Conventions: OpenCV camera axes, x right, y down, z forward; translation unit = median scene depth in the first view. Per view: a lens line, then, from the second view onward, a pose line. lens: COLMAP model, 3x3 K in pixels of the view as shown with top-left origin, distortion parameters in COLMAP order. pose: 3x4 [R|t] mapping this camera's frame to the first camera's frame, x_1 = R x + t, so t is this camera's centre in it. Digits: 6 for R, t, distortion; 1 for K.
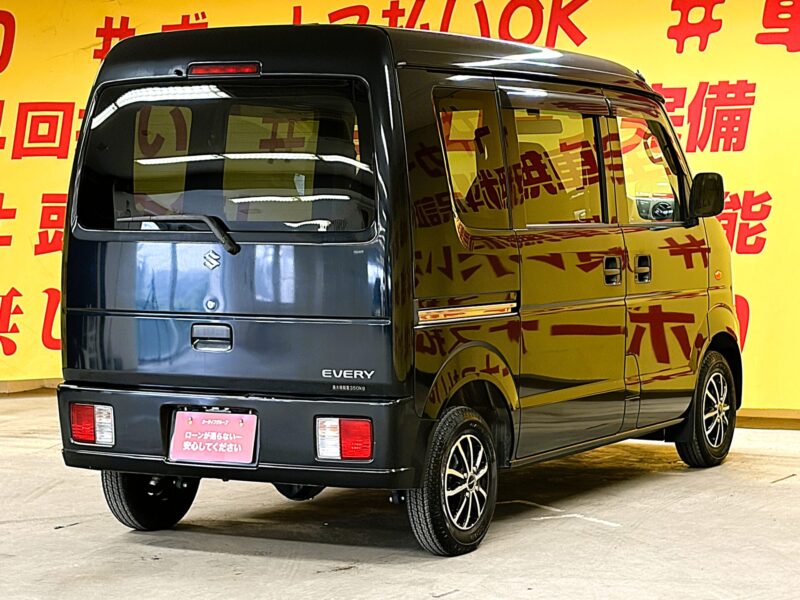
lens RADIAL K [[2181.8, 0, 392.4], [0, 2181.8, 346.8], [0, 0, 1]] dist [0.082222, 0.000000]
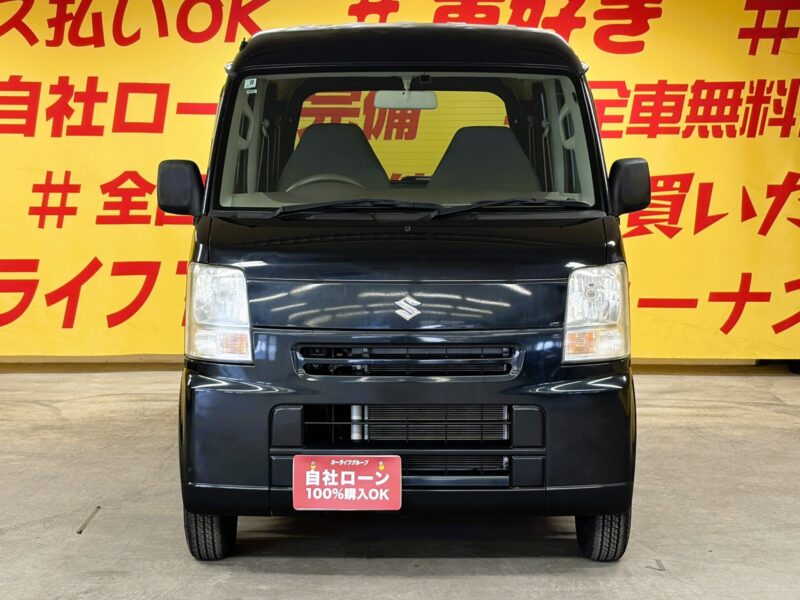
lens RADIAL K [[1591.0, 0, 398.8], [0, 1591.0, 306.2], [0, 0, 1]] dist [0.154264, 0.000000]
pose [[0.849949, -0.032498, 0.525861, -0.405300], [0.026364, 0.999469, 0.019155, -0.022137], [-0.526205, -0.002417, 0.850355, 0.366566]]
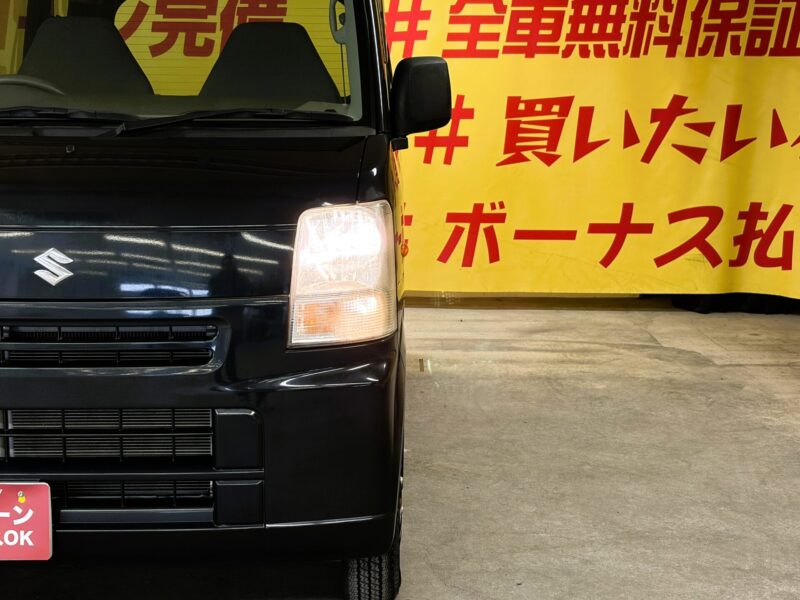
lens RADIAL K [[1286.2, 0, 400.1], [0, 1286.2, 311.9], [0, 0, 1]] dist [0.137334, 0.000000]
pose [[0.846690, -0.067433, 0.527796, -0.186152], [0.023512, 0.995710, 0.089497, -0.026054], [-0.531567, -0.063366, 0.844643, 0.549677]]
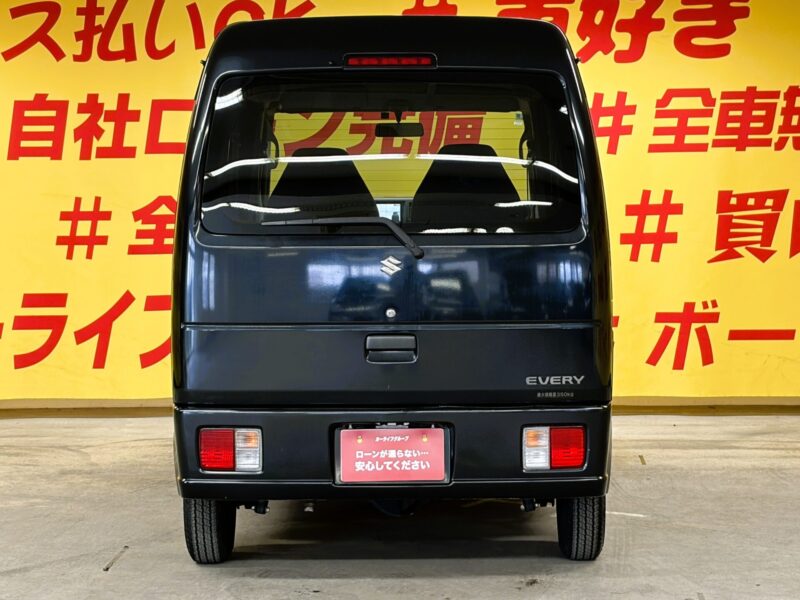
lens RADIAL K [[1950.1, 0, 414.8], [0, 1950.1, 319.0], [0, 0, 1]] dist [0.168518, 0.000000]
pose [[0.874237, -0.031742, 0.484461, -0.442975], [0.036497, 0.999334, -0.000384, -0.014975], [-0.484126, 0.018017, 0.874813, 0.244774]]
